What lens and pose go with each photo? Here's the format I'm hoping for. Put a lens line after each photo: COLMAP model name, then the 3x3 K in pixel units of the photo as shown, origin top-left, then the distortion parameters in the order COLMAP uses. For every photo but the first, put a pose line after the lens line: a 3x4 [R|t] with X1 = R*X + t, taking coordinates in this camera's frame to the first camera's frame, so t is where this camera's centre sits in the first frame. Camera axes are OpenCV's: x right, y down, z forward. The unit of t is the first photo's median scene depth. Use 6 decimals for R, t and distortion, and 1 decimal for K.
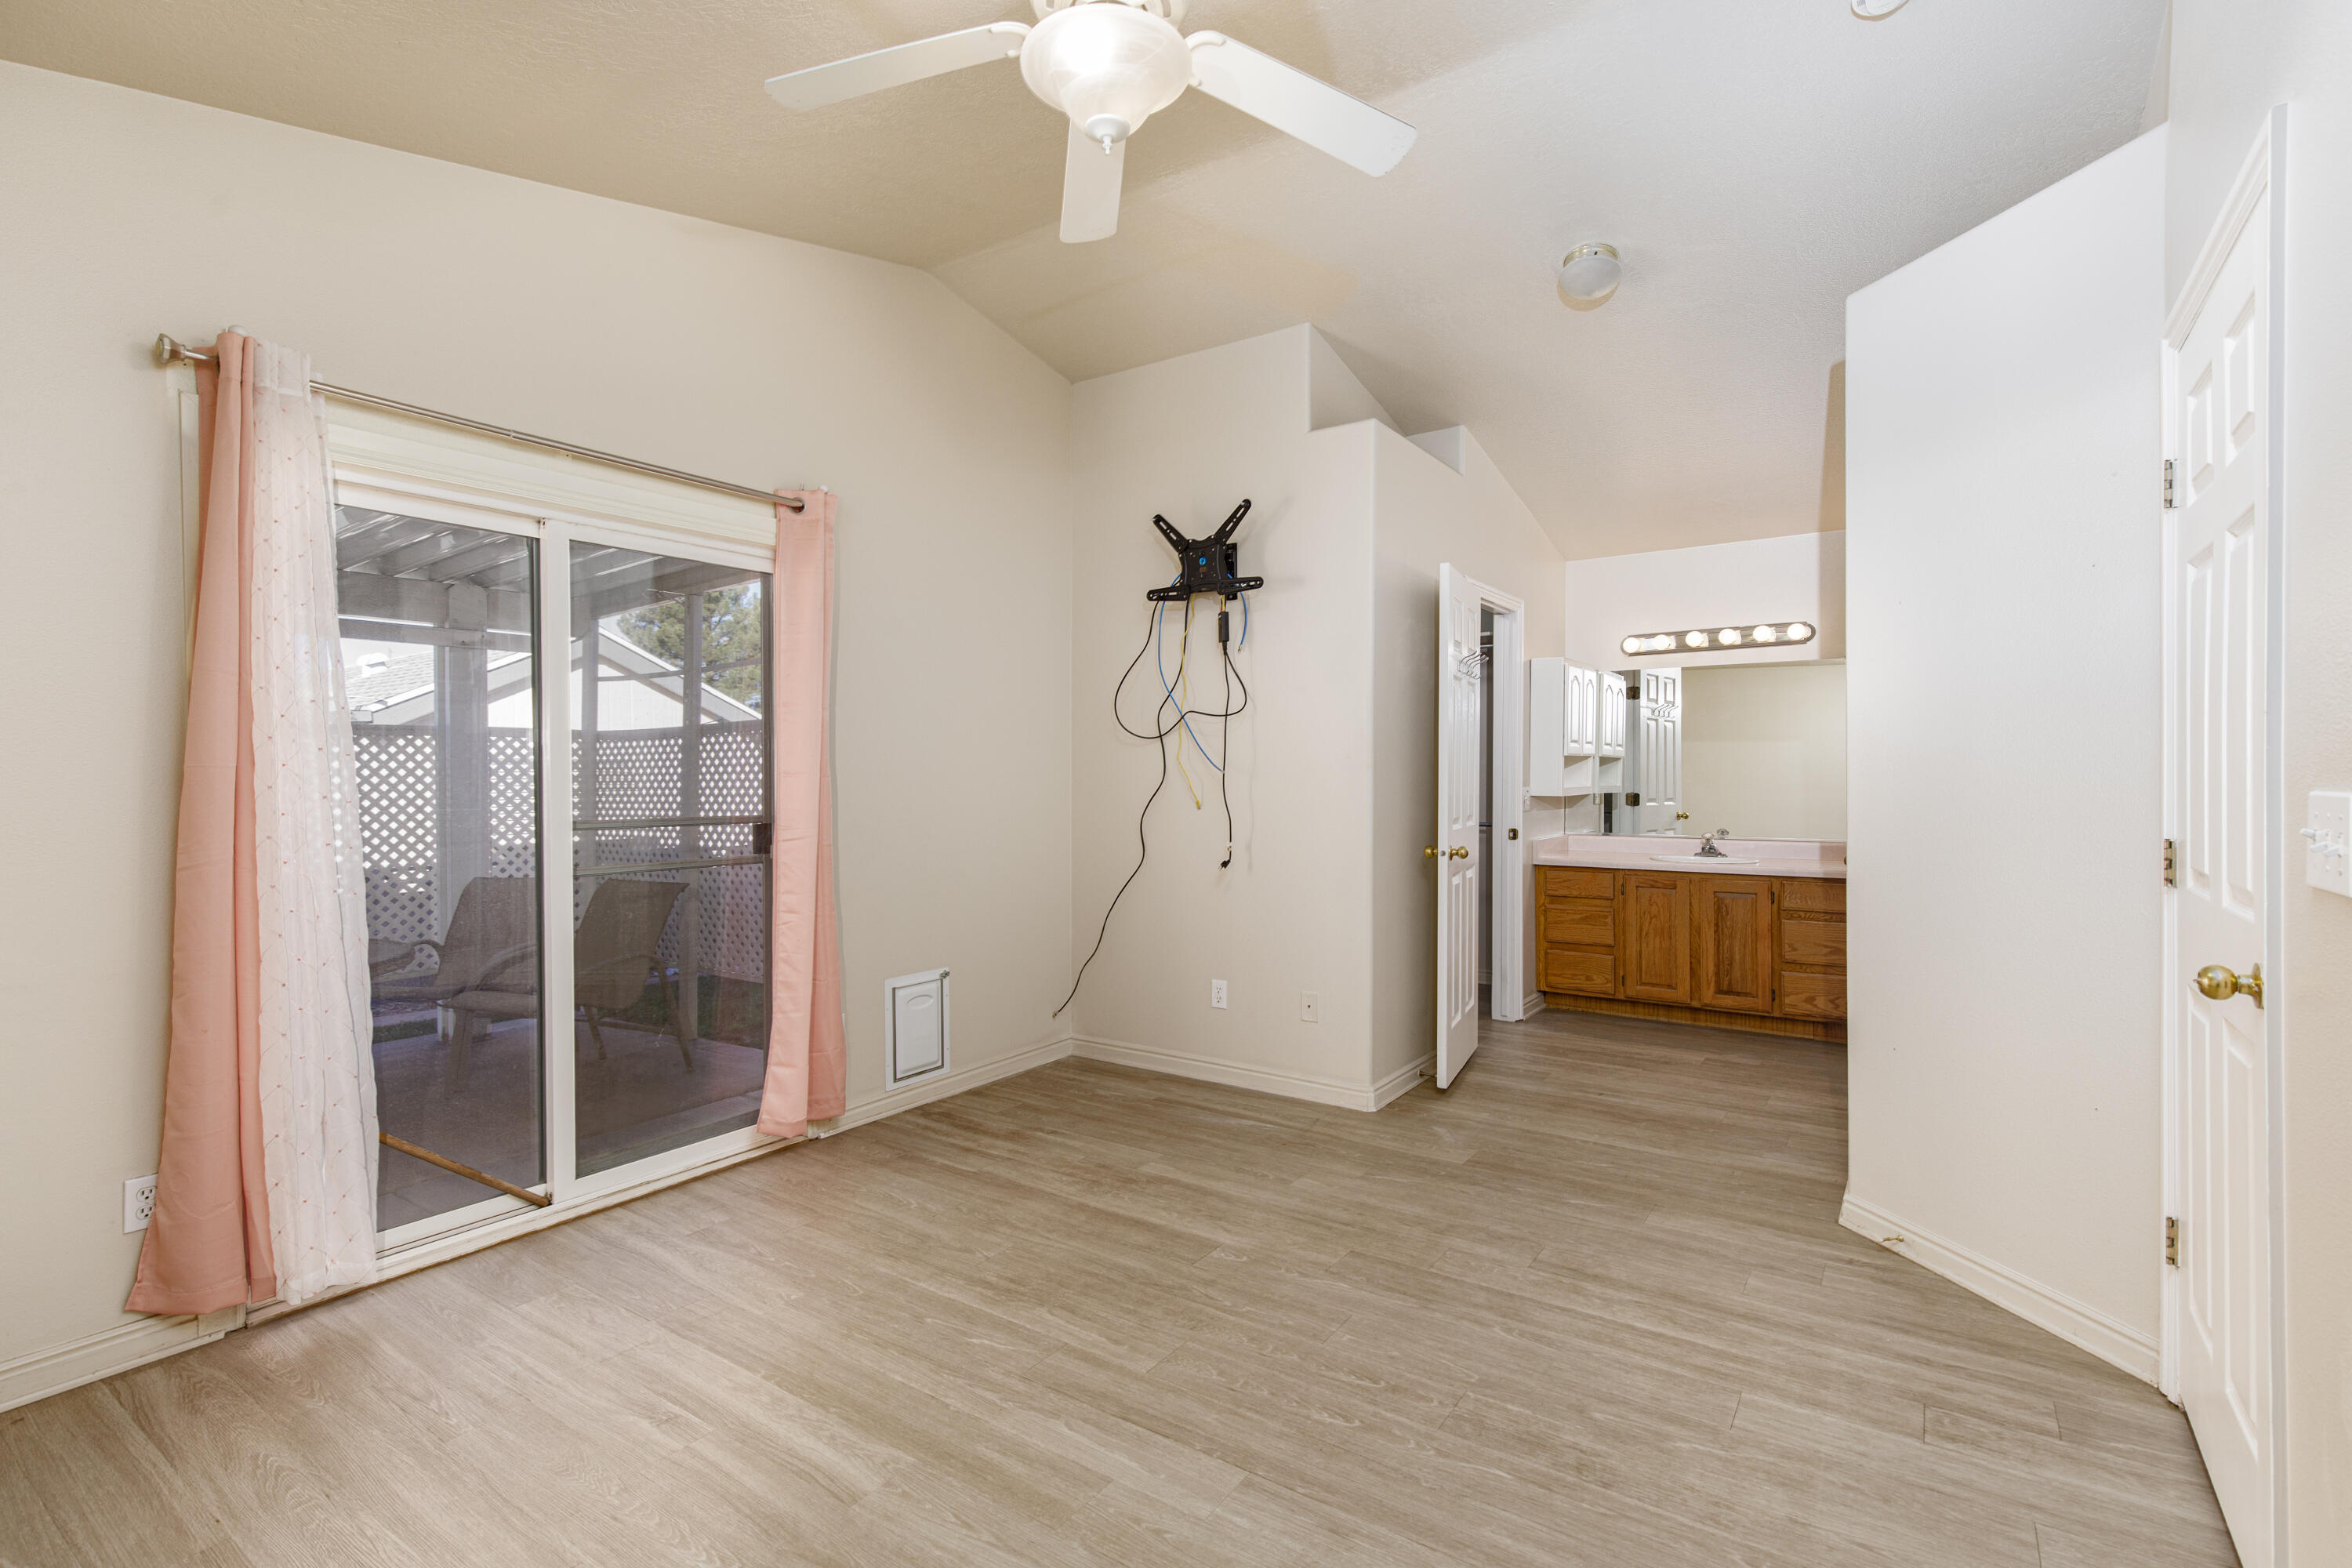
lens RADIAL K [[1070.9, 0, 1193.7], [0, 1070.9, 780.6], [0, 0, 1]] dist [0.008772, -0.002095]
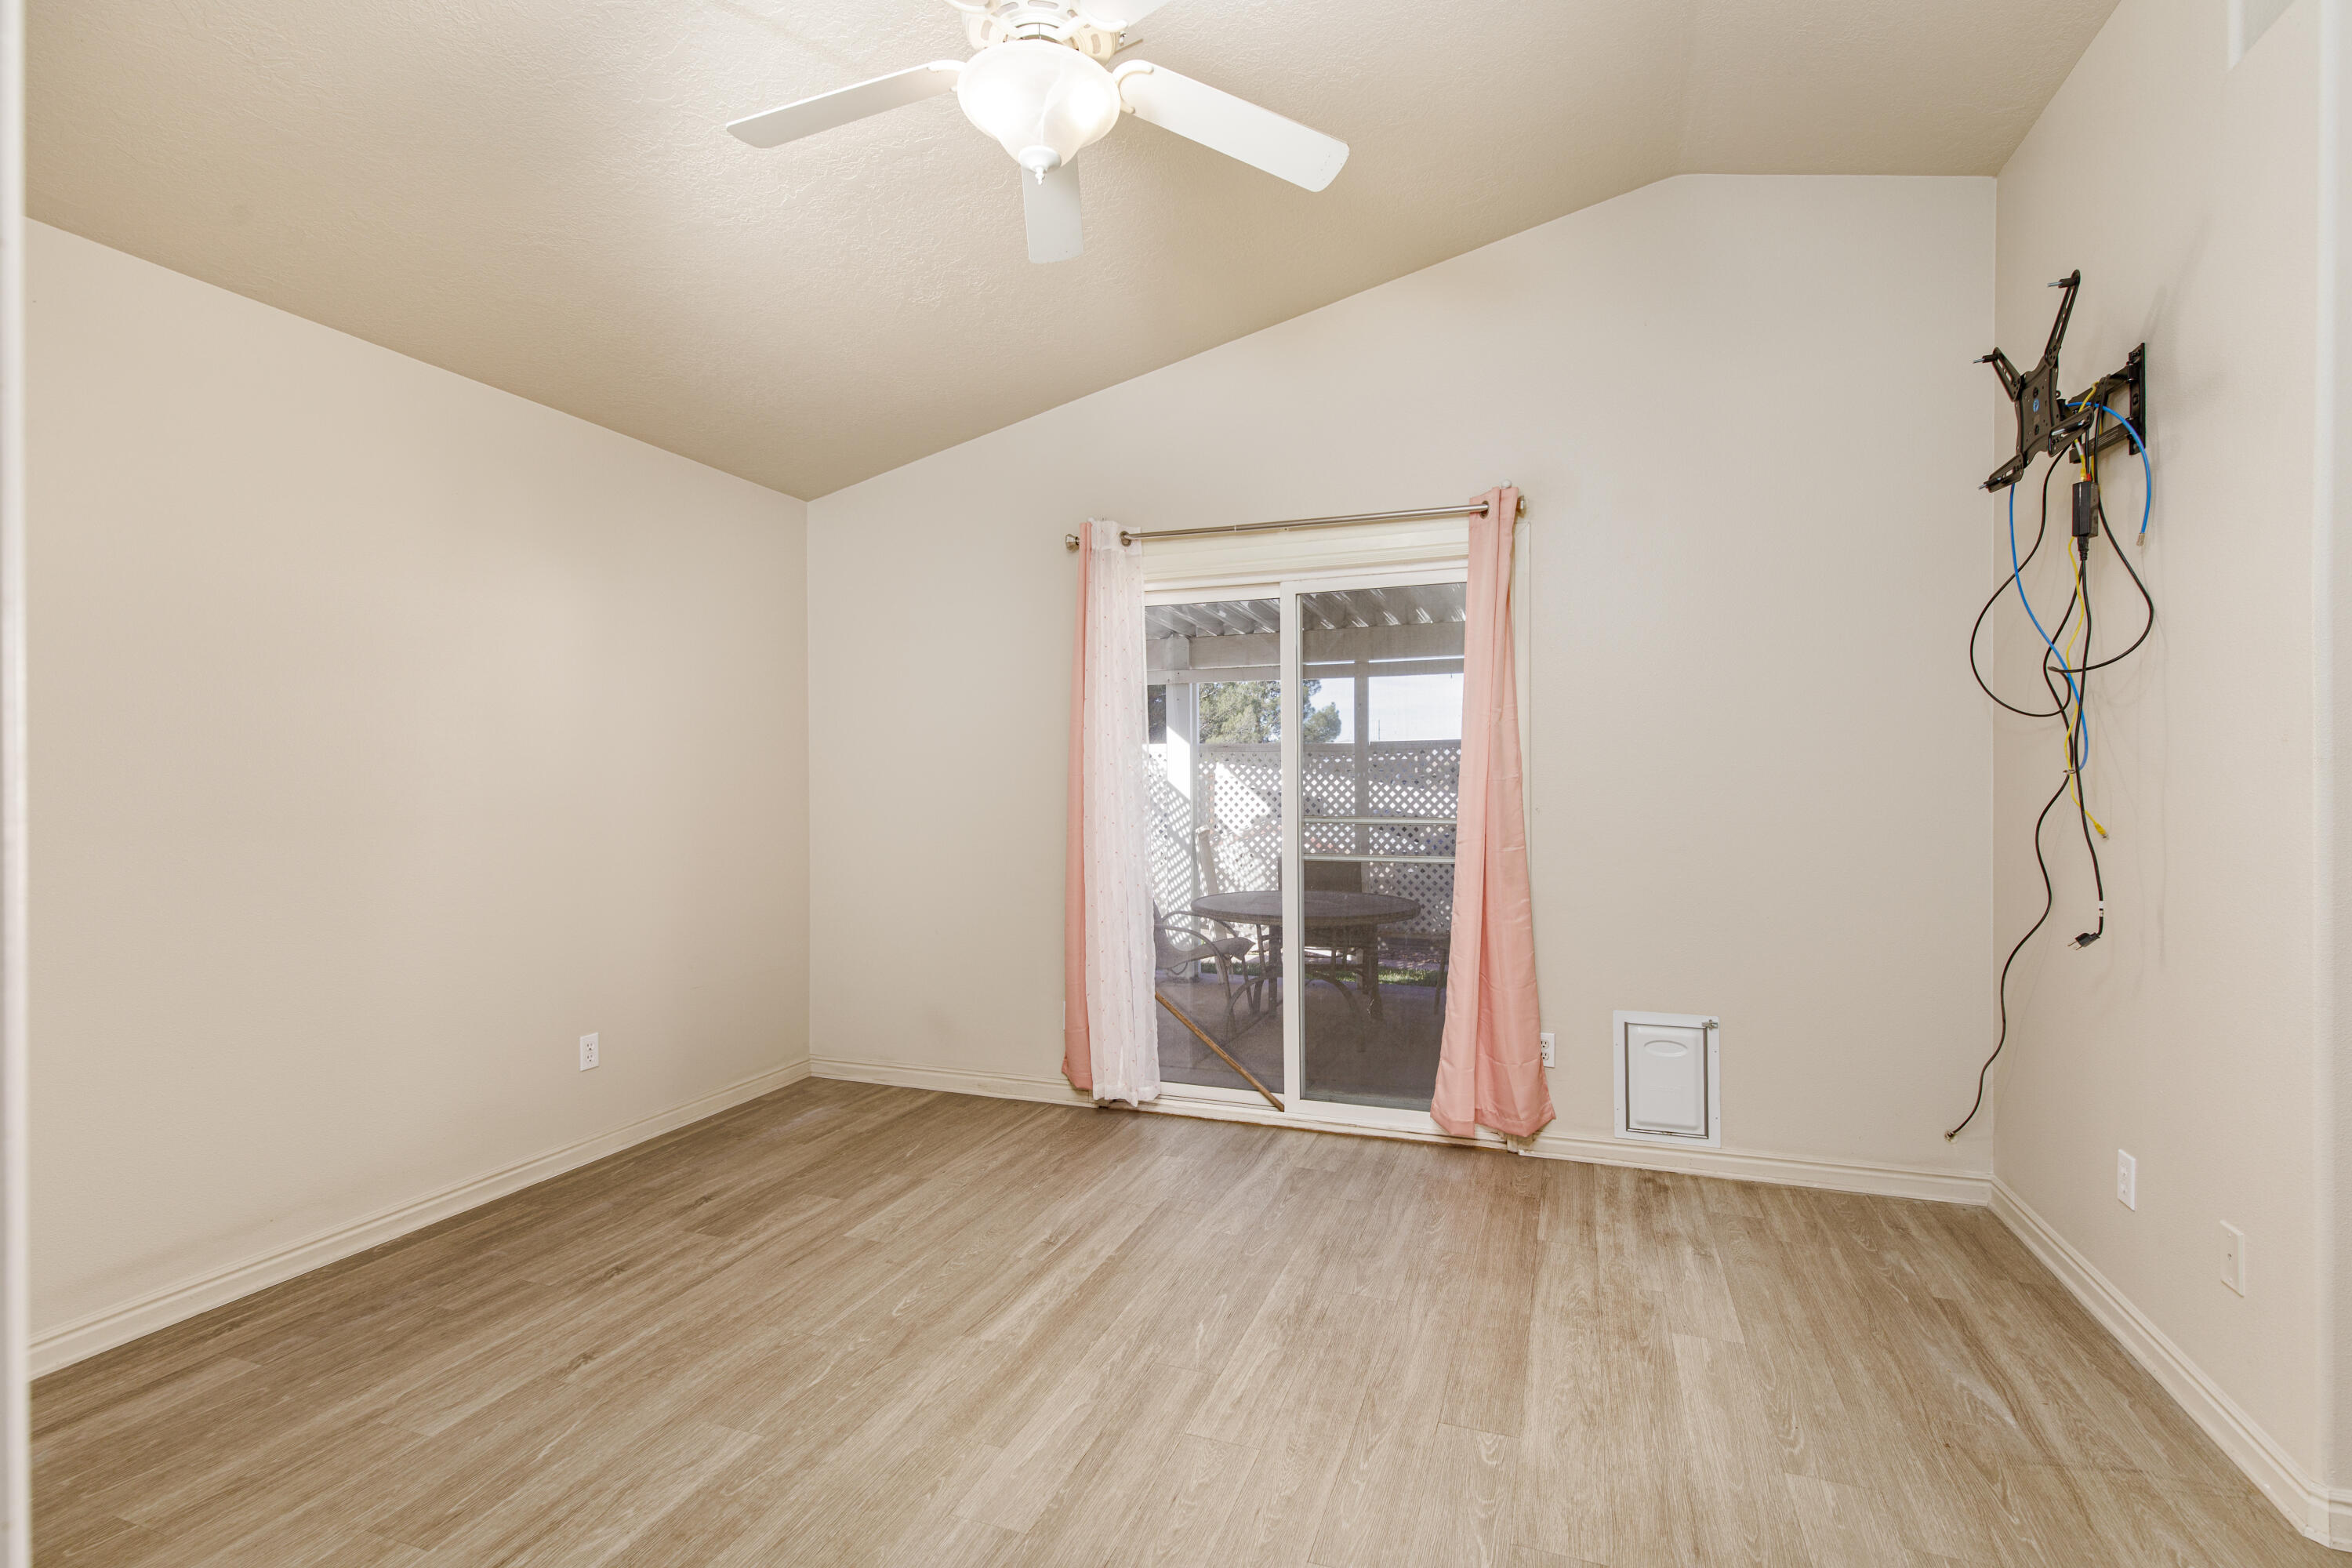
lens RADIAL K [[1070.9, 0, 1189.2], [0, 1070.9, 780.2], [0, 0, 1]] dist [0.008772, -0.002095]
pose [[0.249146, 0.001691, -0.968465, 0.554831], [-0.002905, 0.999995, 0.000998, -0.003672], [0.968462, 0.002565, 0.249149, 0.510302]]
